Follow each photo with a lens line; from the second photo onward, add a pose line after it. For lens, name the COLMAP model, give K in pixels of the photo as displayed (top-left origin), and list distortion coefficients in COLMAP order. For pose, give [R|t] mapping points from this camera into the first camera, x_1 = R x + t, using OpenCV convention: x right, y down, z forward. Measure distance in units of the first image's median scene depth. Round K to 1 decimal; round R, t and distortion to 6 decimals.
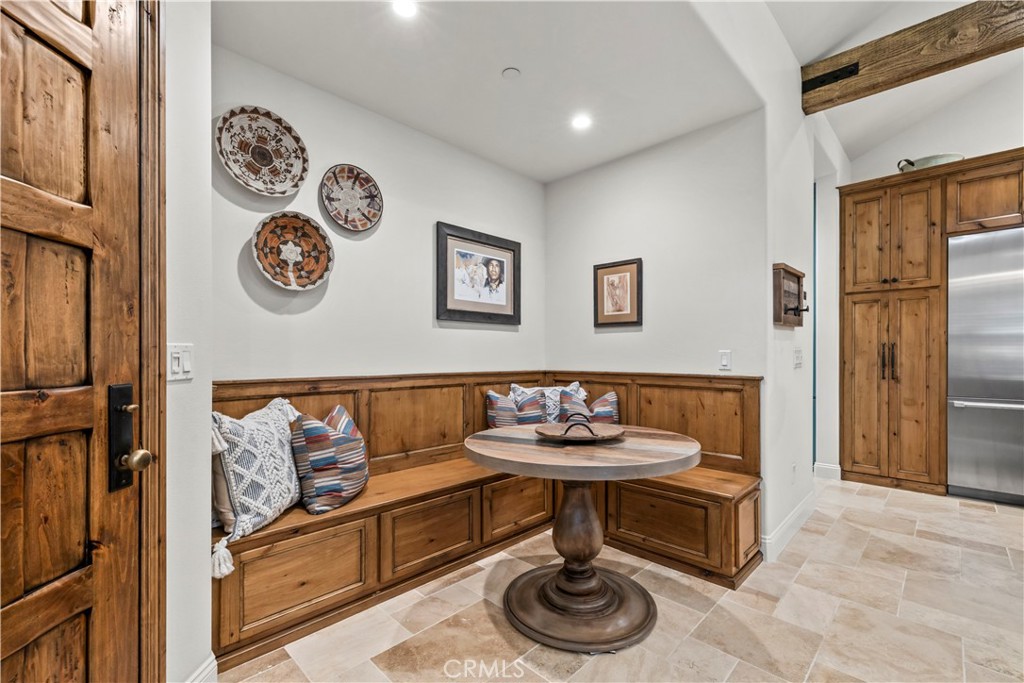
lens RADIAL K [[446.3, 0, 514.7], [0, 446.3, 355.8], [0, 0, 1]] dist [-0.000525, 0.000937]
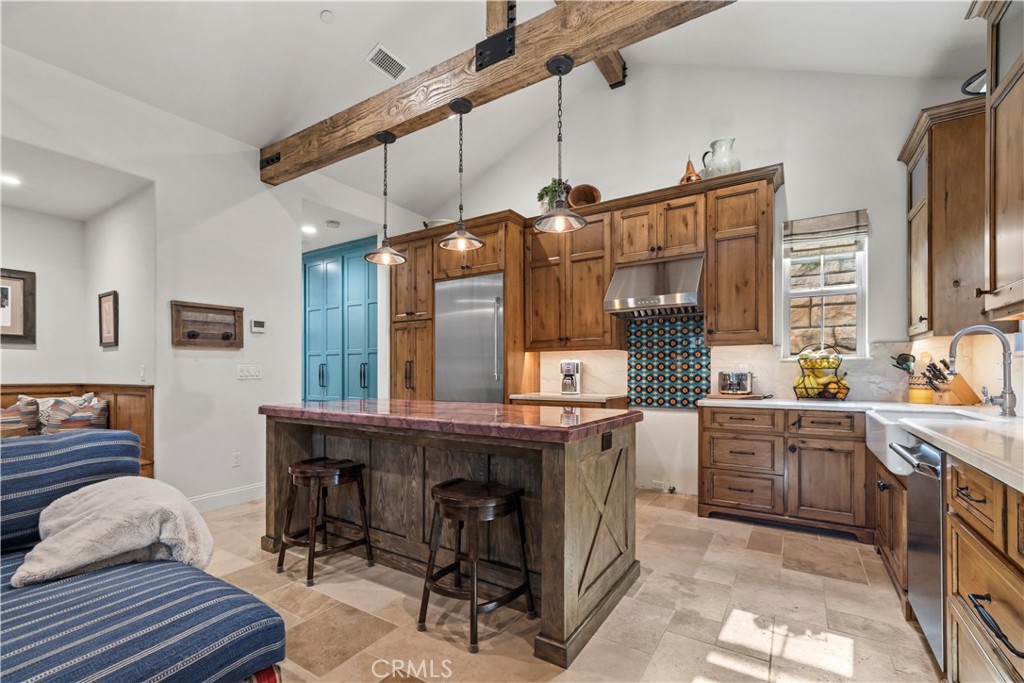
lens RADIAL K [[446.3, 0, 511.9], [0, 446.3, 369.6], [0, 0, 1]] dist [-0.000525, 0.000937]
pose [[0.977054, 0.000081, 0.212993, 1.004751], [0.002494, 0.999927, -0.011823, 0.014632], [-0.212978, 0.012083, 0.976982, -0.397578]]
